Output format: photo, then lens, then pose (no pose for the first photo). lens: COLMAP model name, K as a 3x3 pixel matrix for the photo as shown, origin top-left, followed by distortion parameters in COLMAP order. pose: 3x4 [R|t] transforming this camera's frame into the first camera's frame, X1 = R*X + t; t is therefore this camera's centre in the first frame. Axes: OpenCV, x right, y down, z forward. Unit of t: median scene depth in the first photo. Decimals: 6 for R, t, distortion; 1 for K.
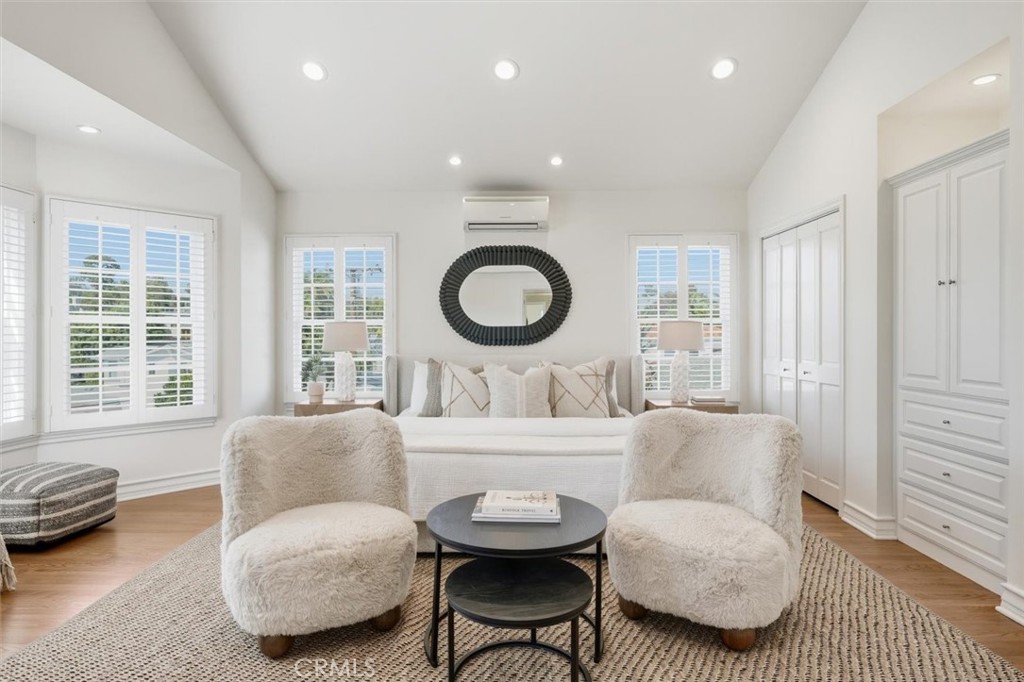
lens RADIAL K [[567.7, 0, 512.0], [0, 567.7, 341.0], [0, 0, 1]] dist [0.001493, 0.000074]
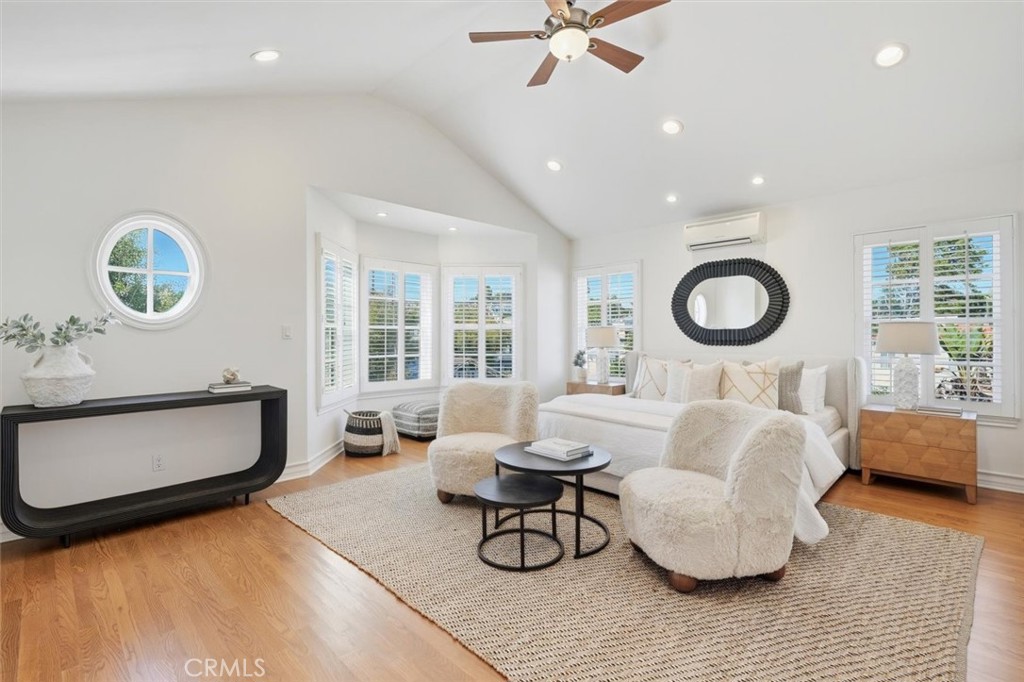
lens RADIAL K [[475.5, 0, 514.1], [0, 475.5, 337.2], [0, 0, 1]] dist [0.000212, 0.000031]
pose [[0.717851, 0.003927, -0.696186, 0.443646], [-0.008863, 0.999955, -0.003498, -0.002208], [0.696140, 0.008682, 0.717853, -0.002350]]
